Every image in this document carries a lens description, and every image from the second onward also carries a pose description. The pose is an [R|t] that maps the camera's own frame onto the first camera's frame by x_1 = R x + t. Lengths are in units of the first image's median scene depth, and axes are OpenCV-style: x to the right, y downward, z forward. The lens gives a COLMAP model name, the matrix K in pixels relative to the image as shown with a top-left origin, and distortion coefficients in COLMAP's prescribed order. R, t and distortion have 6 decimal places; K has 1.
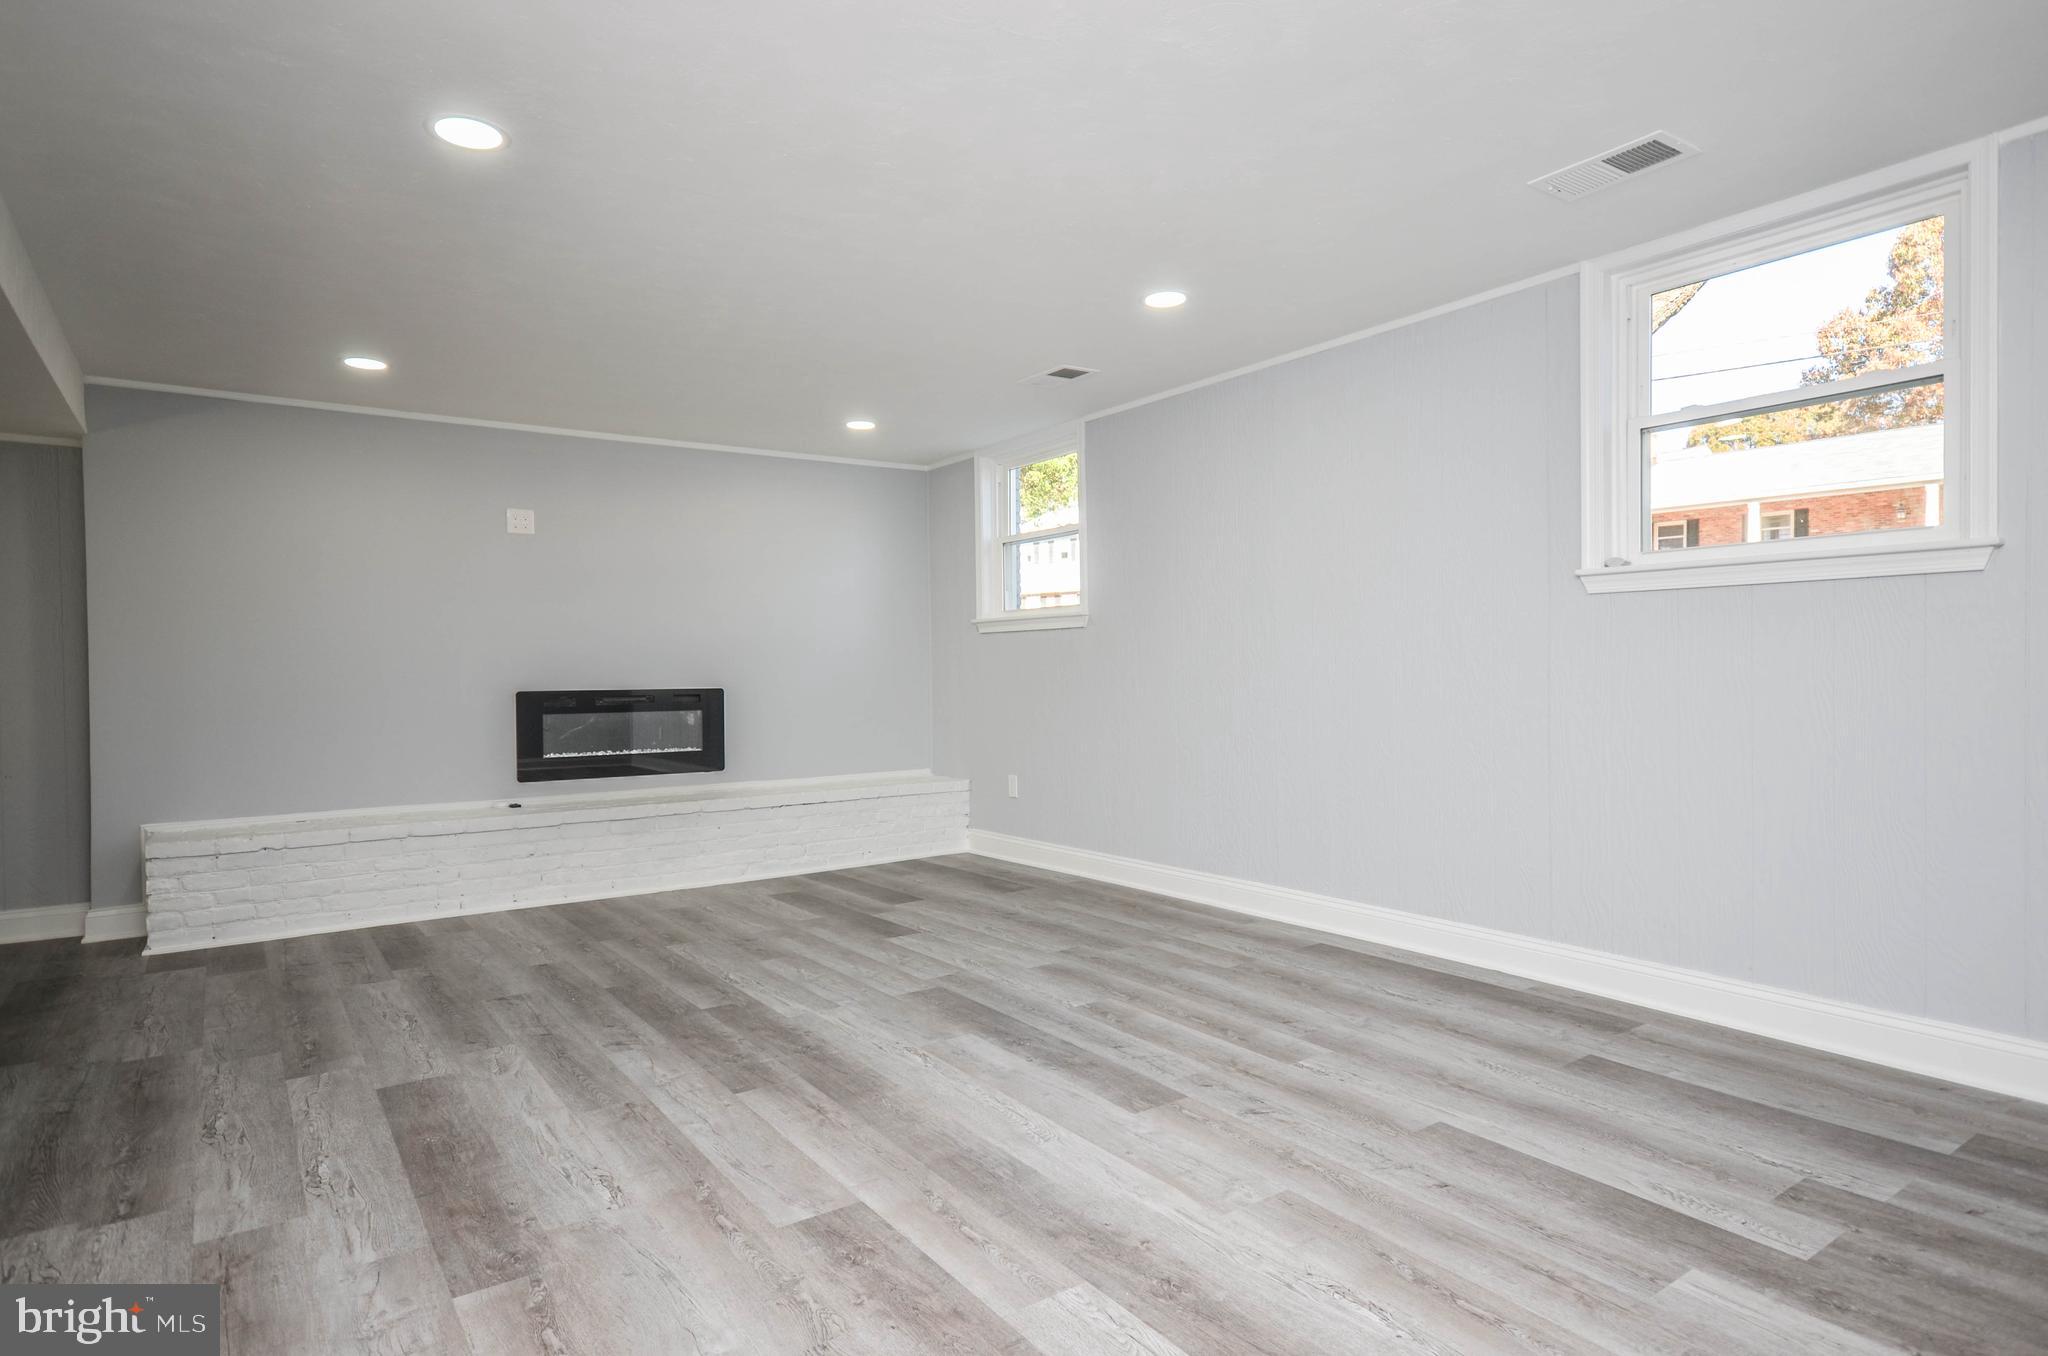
lens RADIAL K [[1135.5, 0, 1048.6], [0, 1135.5, 679.6], [0, 0, 1]] dist [0.005724, 0.013496]
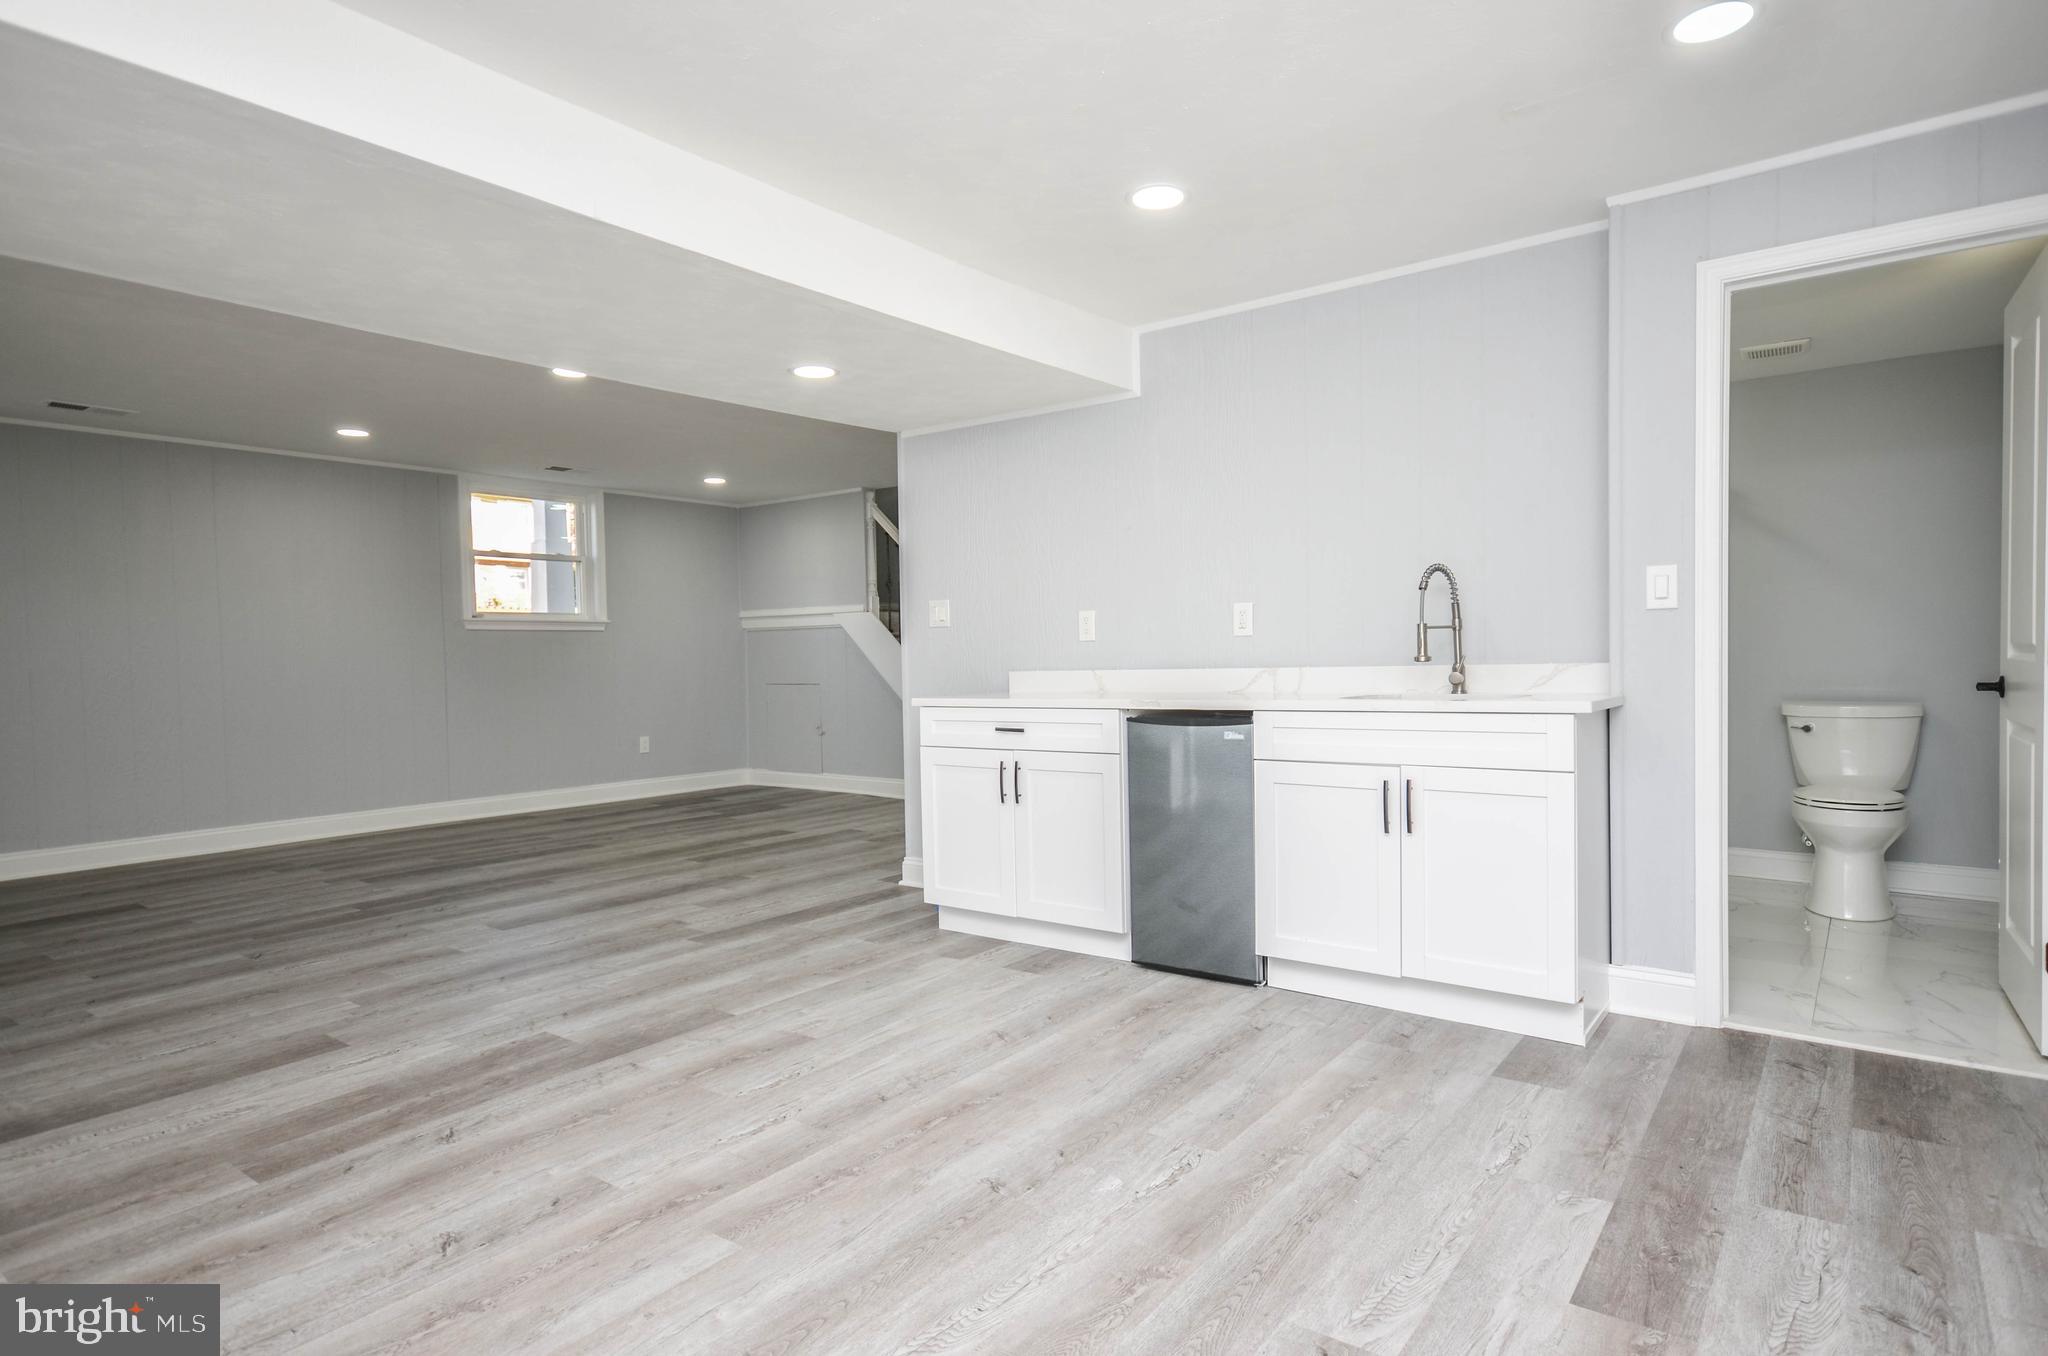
lens RADIAL K [[1104.2, 0, 1058.7], [0, 1104.2, 680.1], [0, 0, 1]] dist [0.013950, -0.000537]
pose [[-0.306885, -0.010131, 0.951693, -2.054368], [0.029519, 0.999361, 0.020158, 0.011955], [-0.951289, 0.034279, -0.306390, 0.675421]]
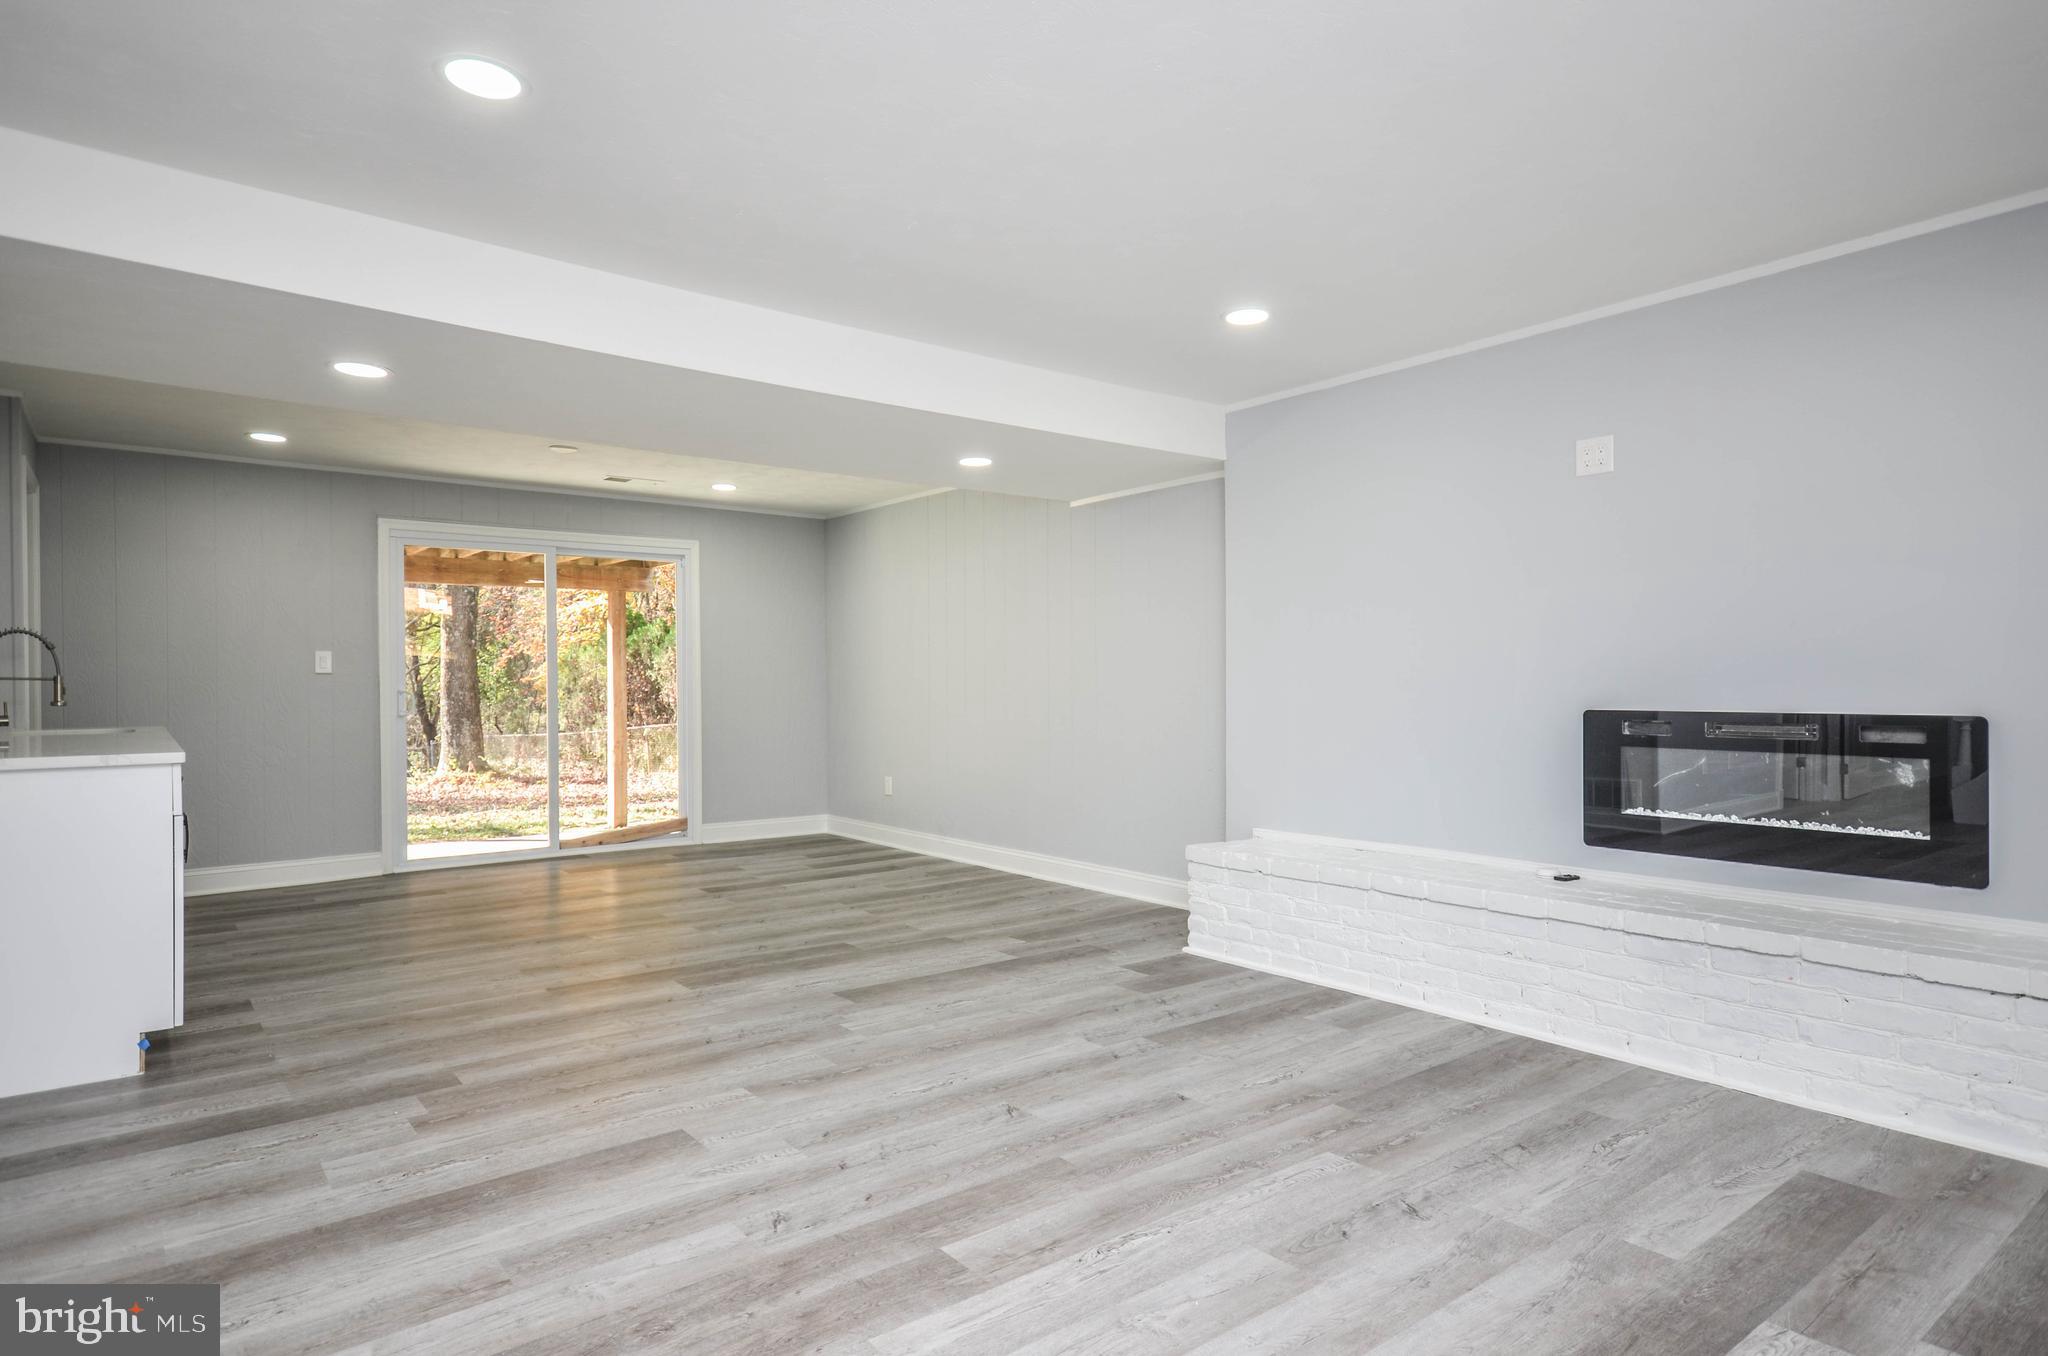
lens RADIAL K [[1135.5, 0, 1048.6], [0, 1135.5, 679.6], [0, 0, 1]] dist [0.005724, 0.013496]
pose [[0.056657, 0.004261, -0.998385, 0.336100], [-0.003273, 0.999986, 0.004082, -0.016185], [0.998388, 0.003037, 0.056670, 1.147841]]
